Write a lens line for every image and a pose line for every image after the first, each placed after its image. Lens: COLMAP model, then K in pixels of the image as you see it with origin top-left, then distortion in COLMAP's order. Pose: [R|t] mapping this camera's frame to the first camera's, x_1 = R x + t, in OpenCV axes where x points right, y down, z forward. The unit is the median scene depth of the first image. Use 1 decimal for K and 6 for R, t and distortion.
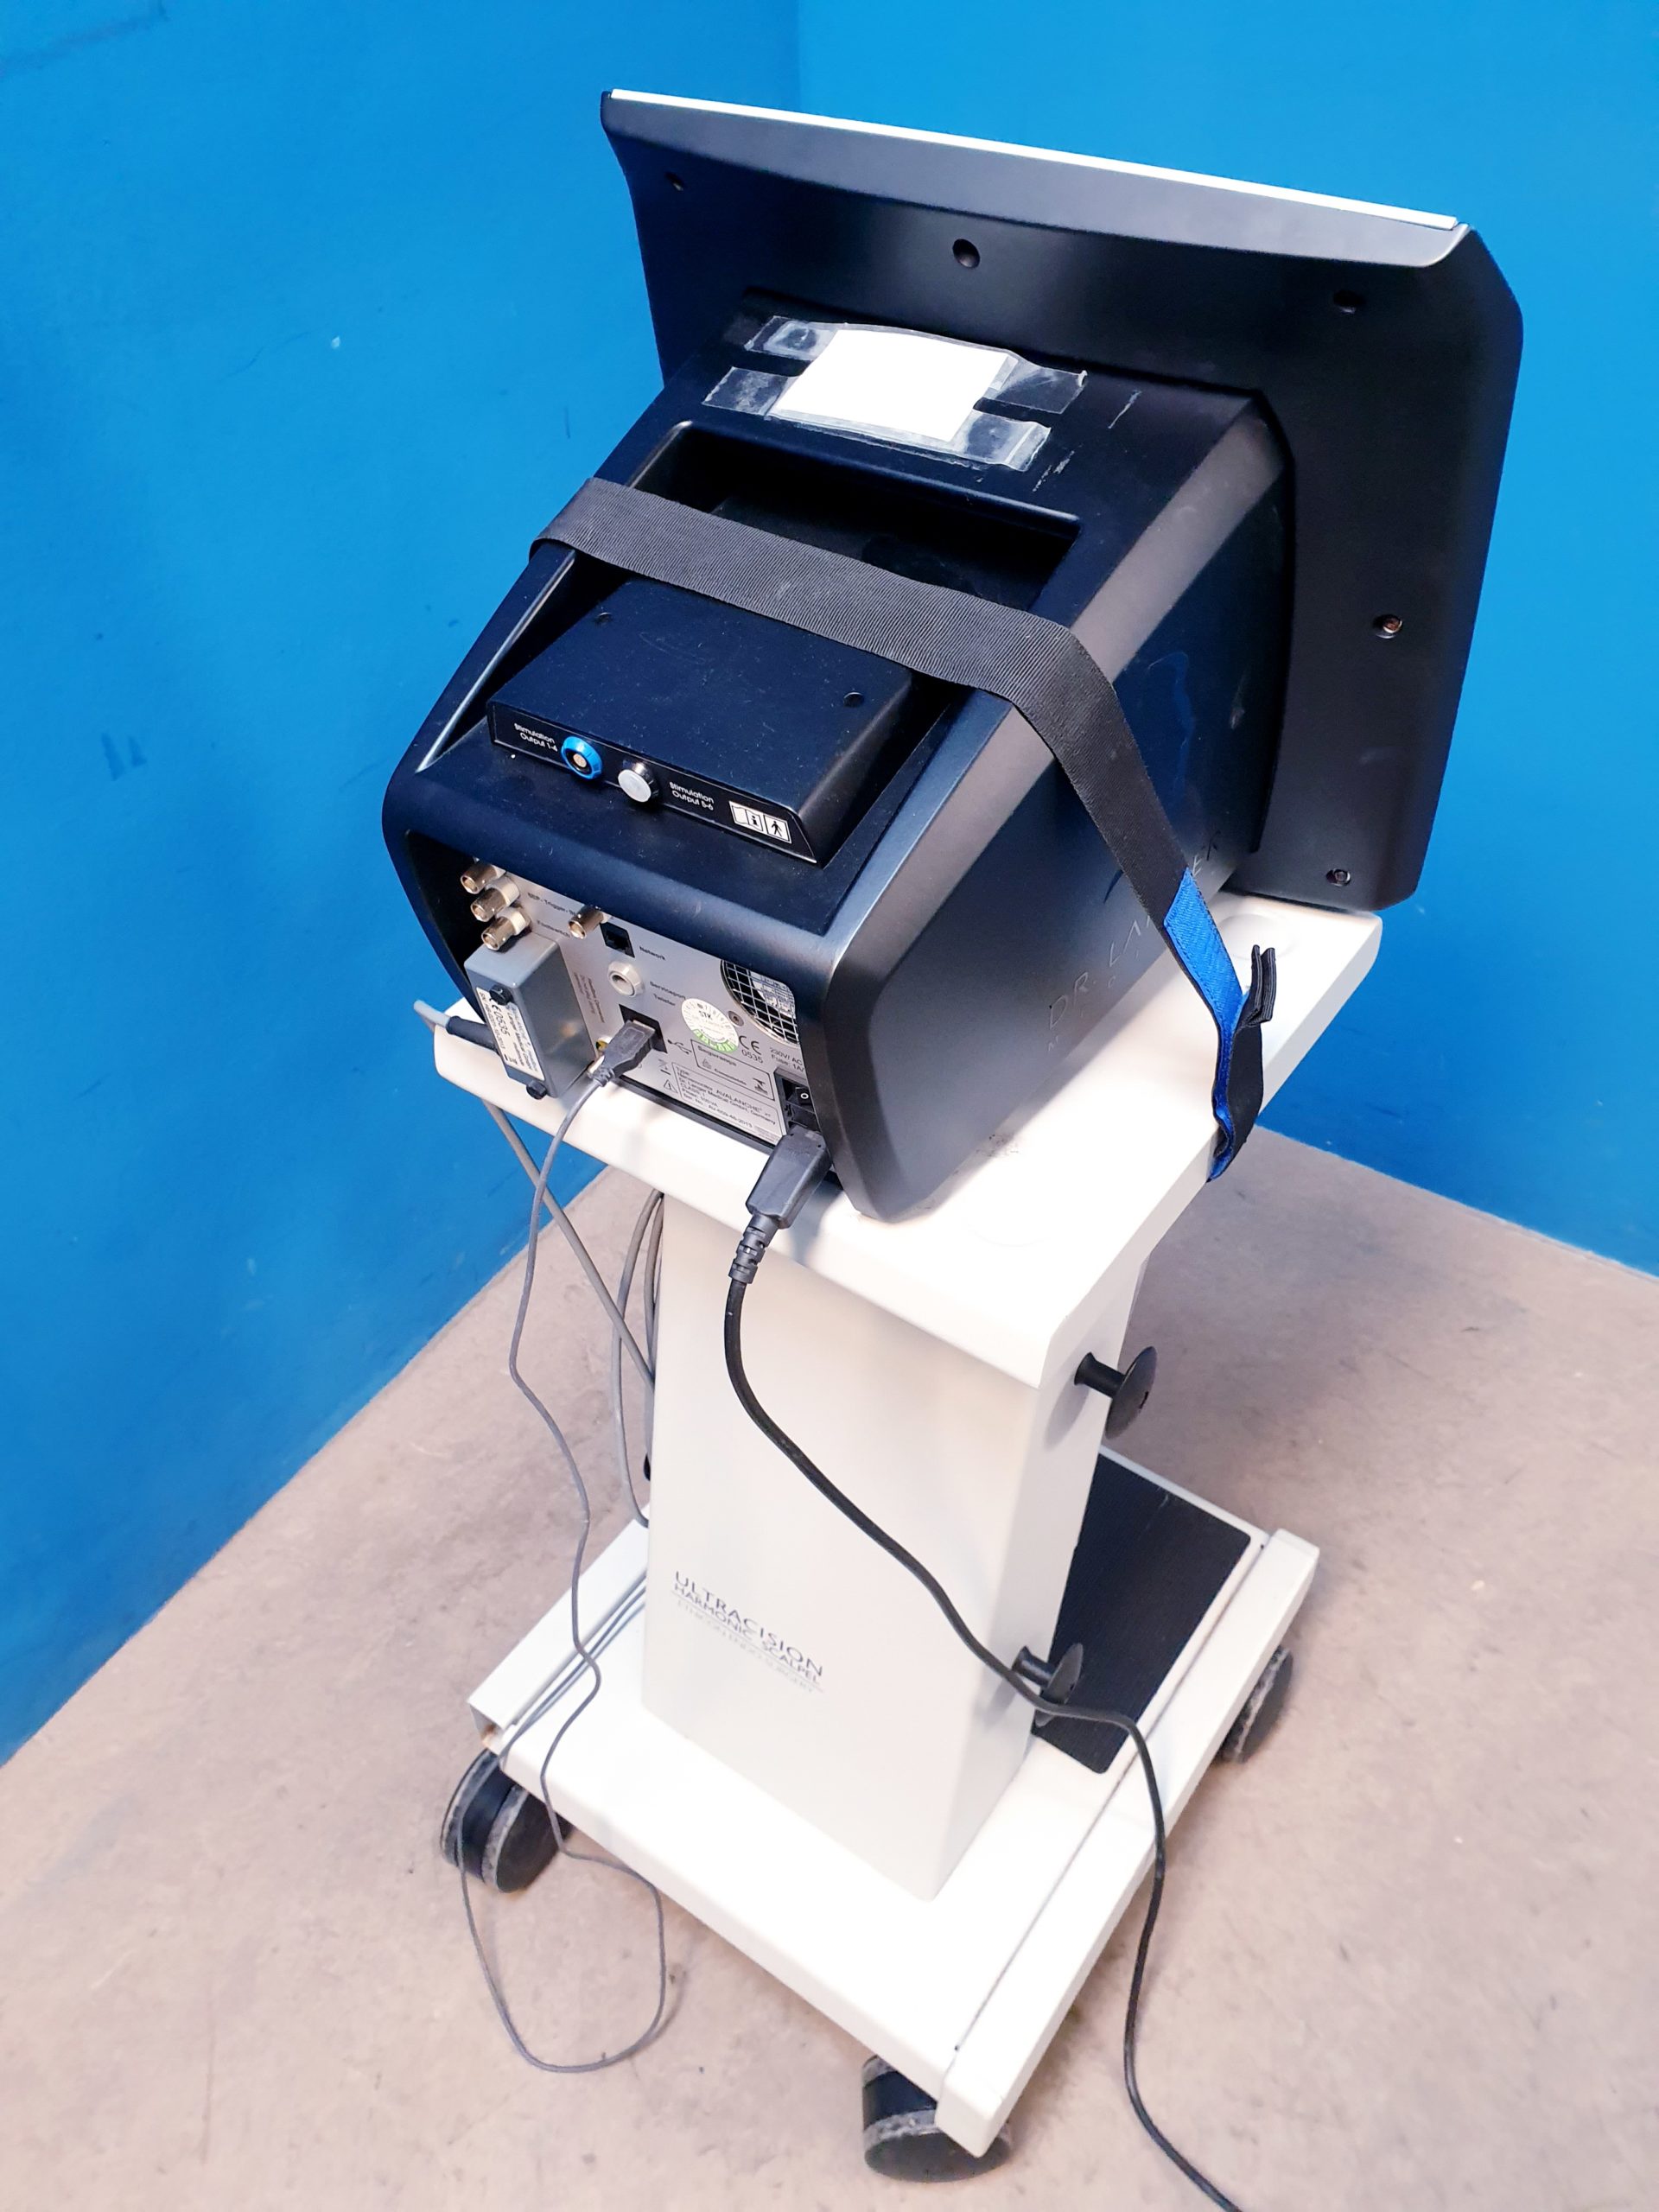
lens RADIAL K [[1744.0, 0, 822.0], [0, 1744.0, 1111.6], [0, 0, 1]] dist [0.000614, 0.050085]
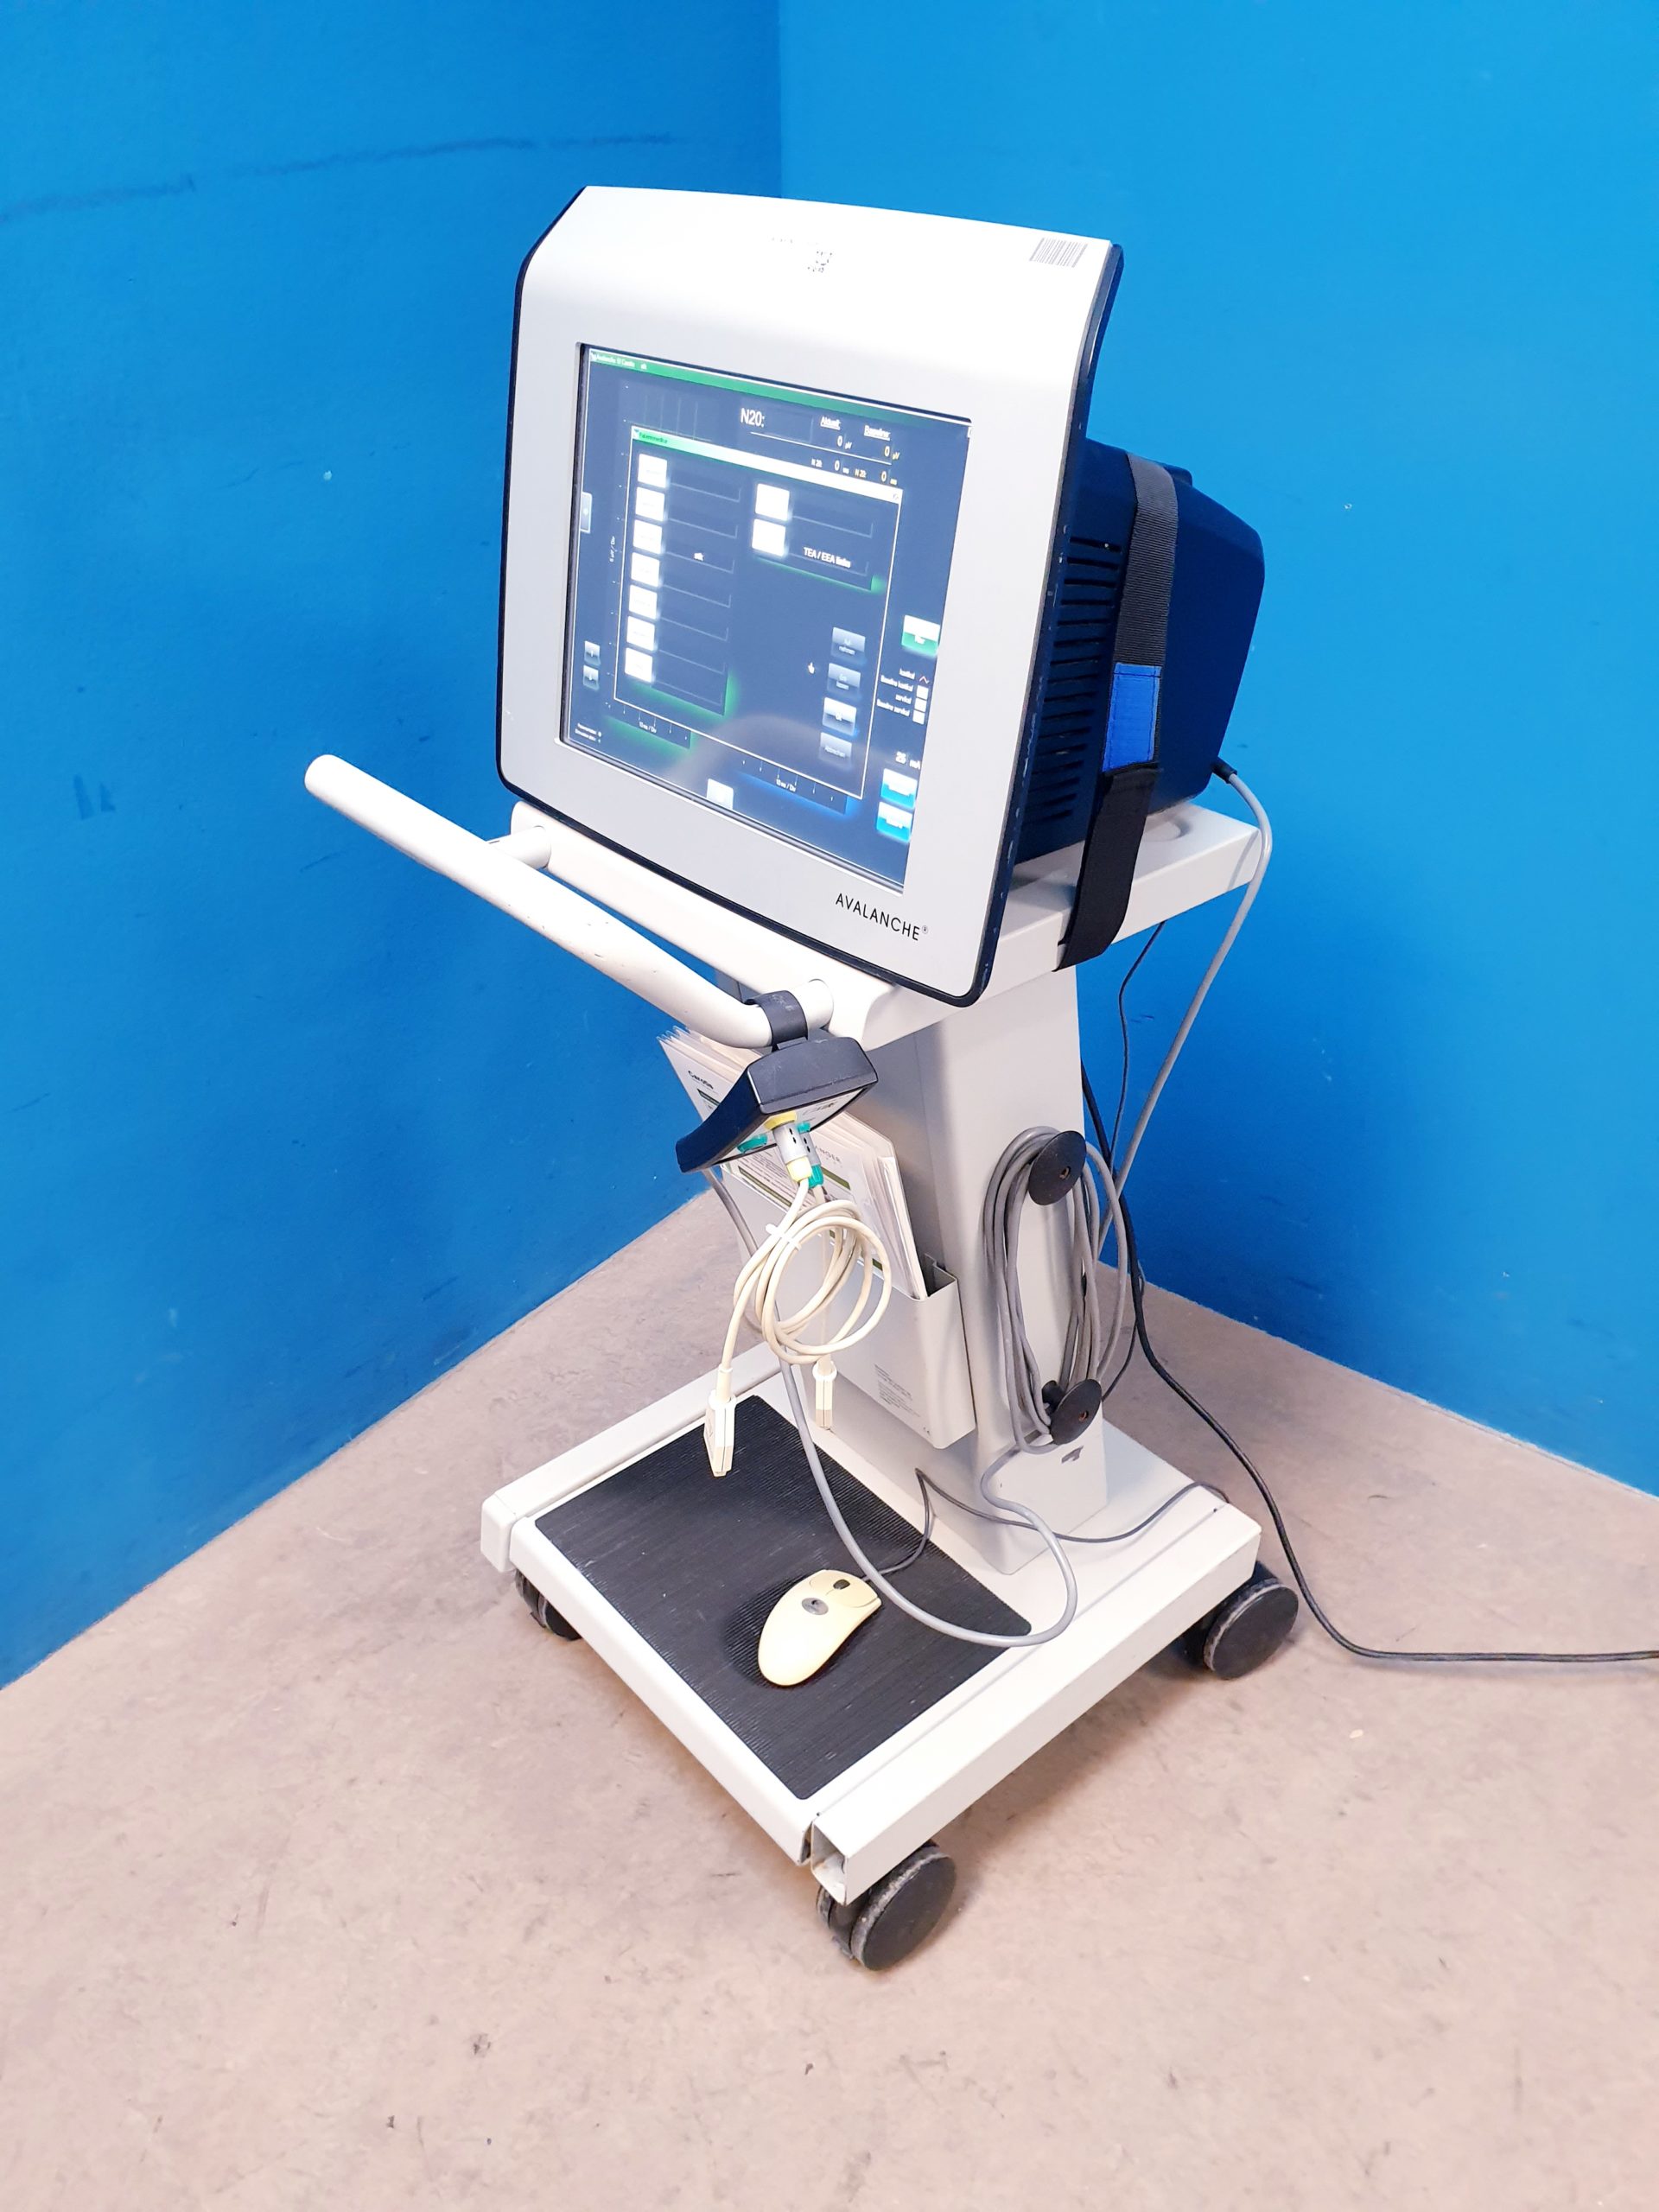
lens RADIAL K [[1744.0, 0, 836.7], [0, 1744.0, 1114.6], [0, 0, 1]] dist [0.000614, 0.050085]
pose [[0.996878, 0.061682, -0.049299, 0.117817], [-0.069682, 0.980864, -0.181800, 0.135624], [0.037142, 0.184667, 0.982099, -0.039270]]
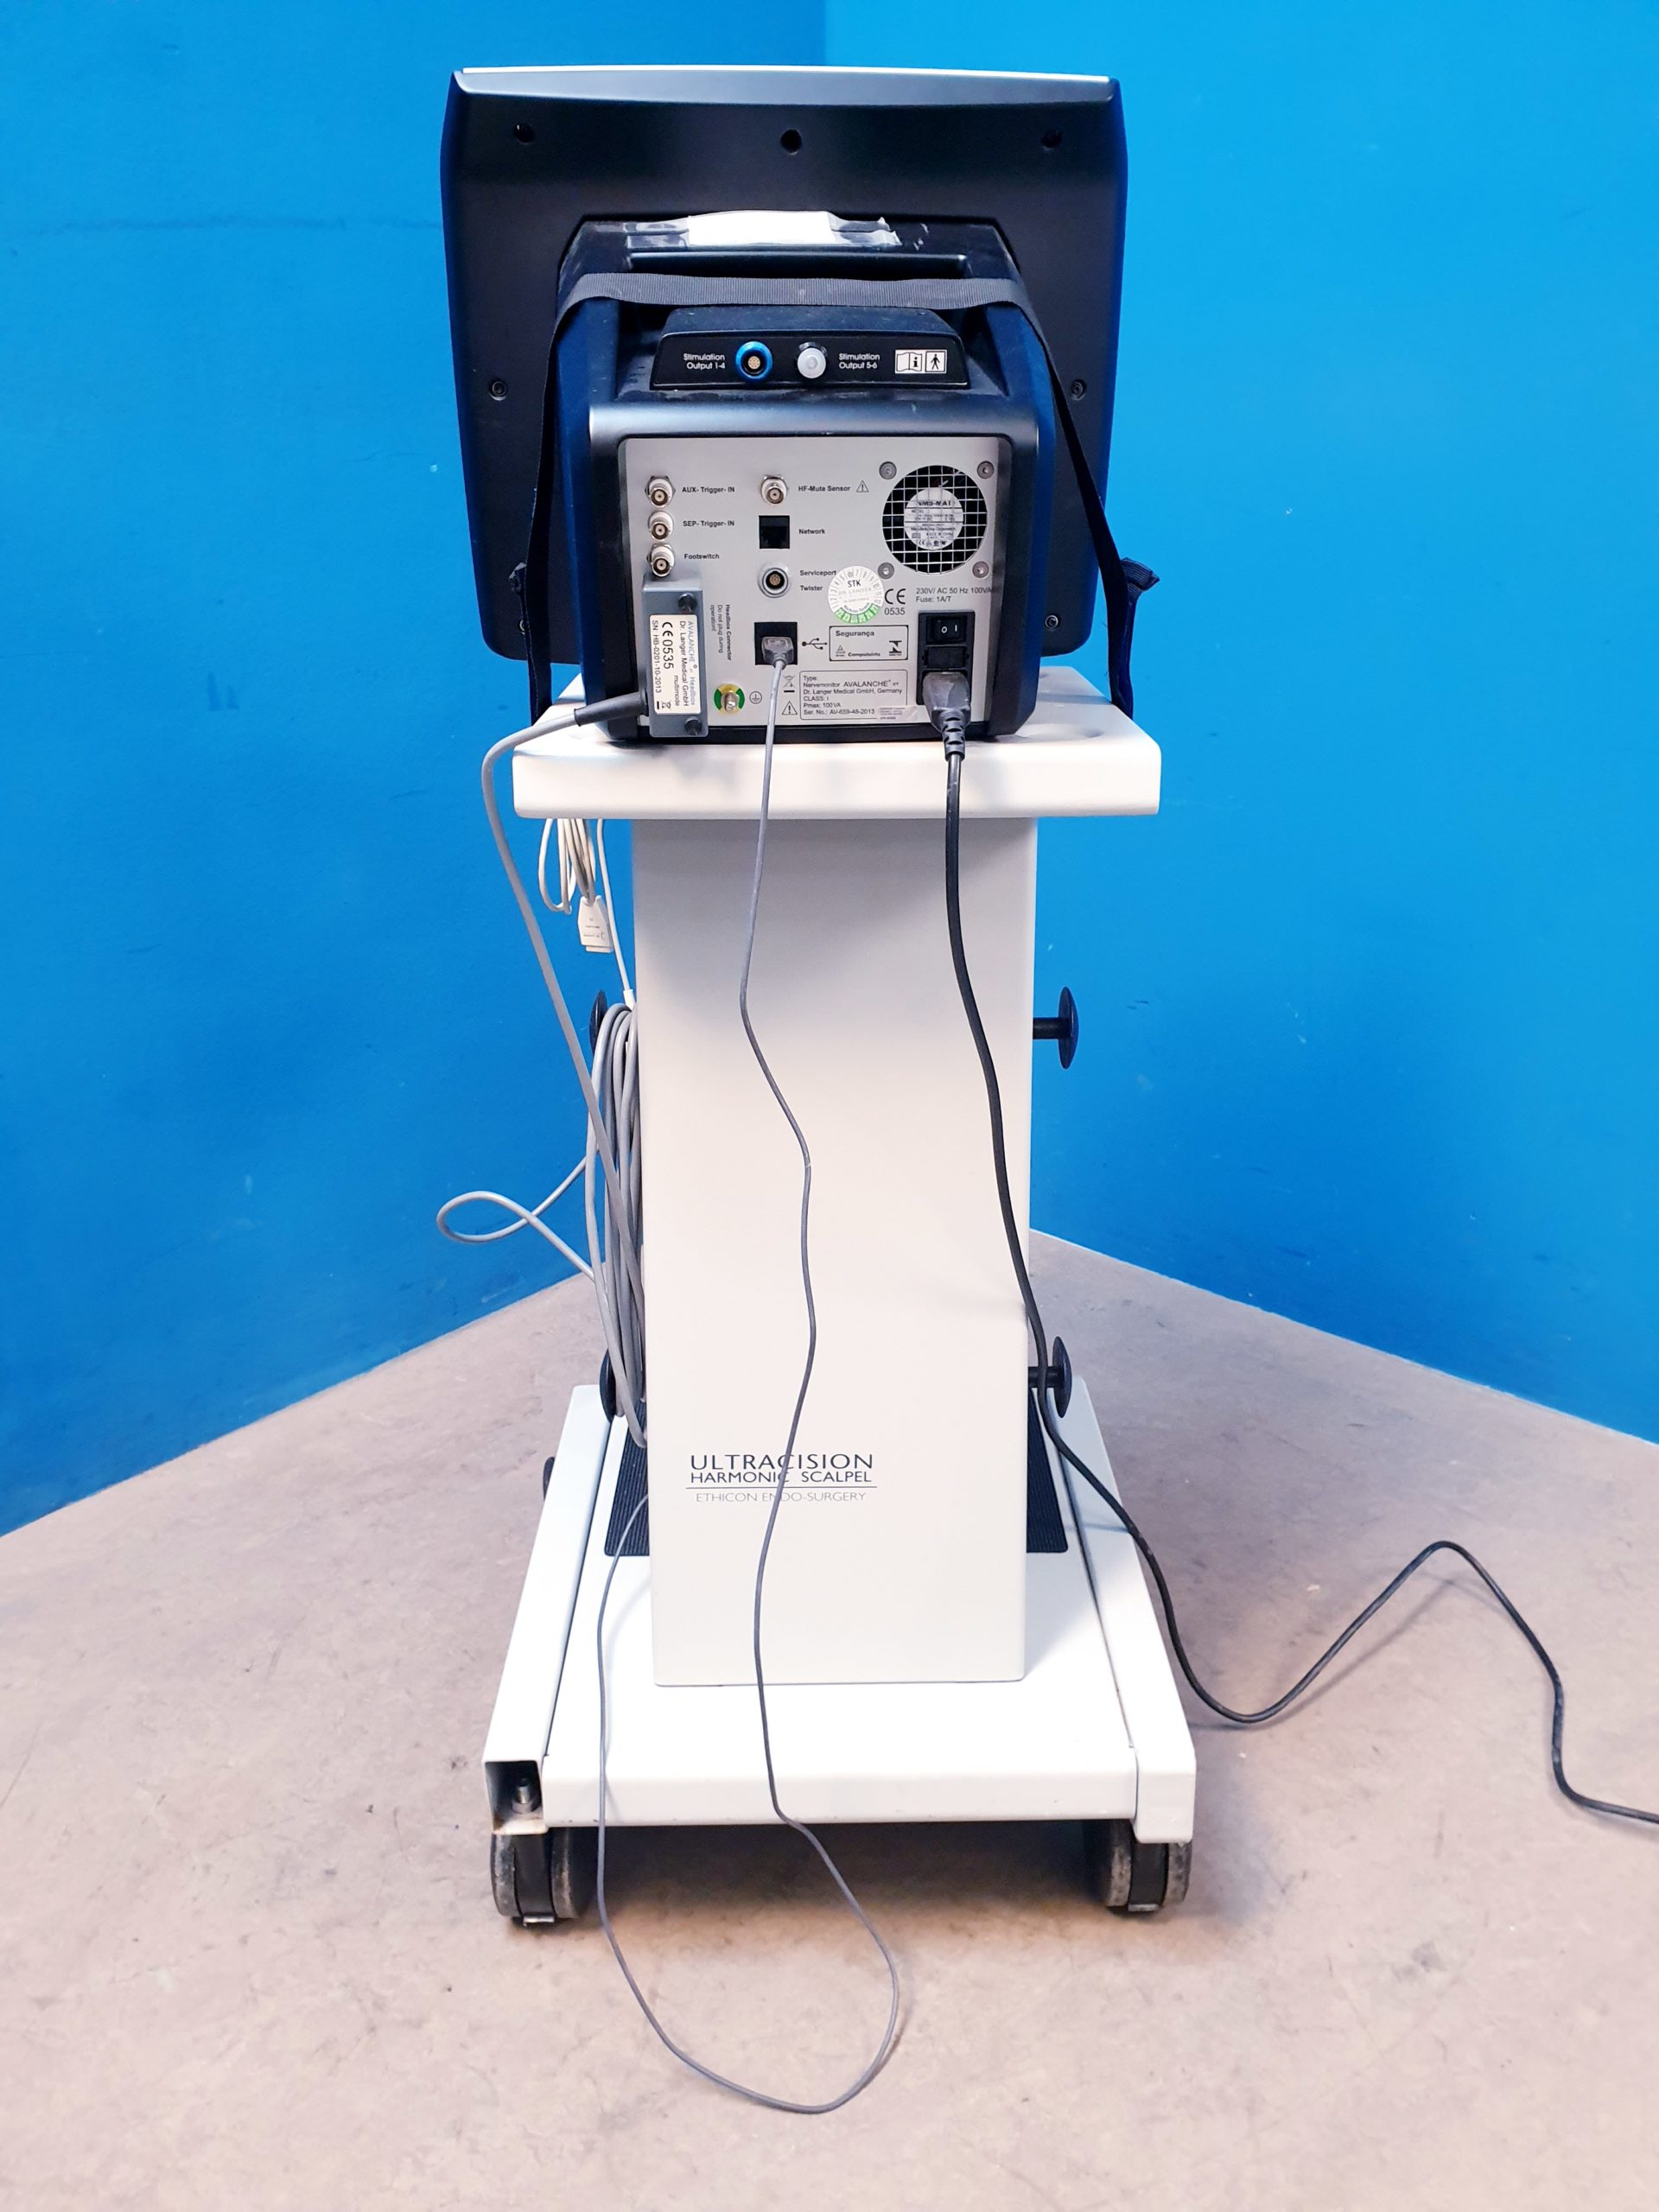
lens RADIAL K [[1744.0, 0, 832.9], [0, 1744.0, 1132.8], [0, 0, 1]] dist [0.000614, 0.050085]
pose [[0.988580, 0.072095, -0.132330, 0.225094], [-0.115196, 0.927675, -0.355174, 0.441910], [0.097154, 0.366362, 0.925386, -0.073166]]
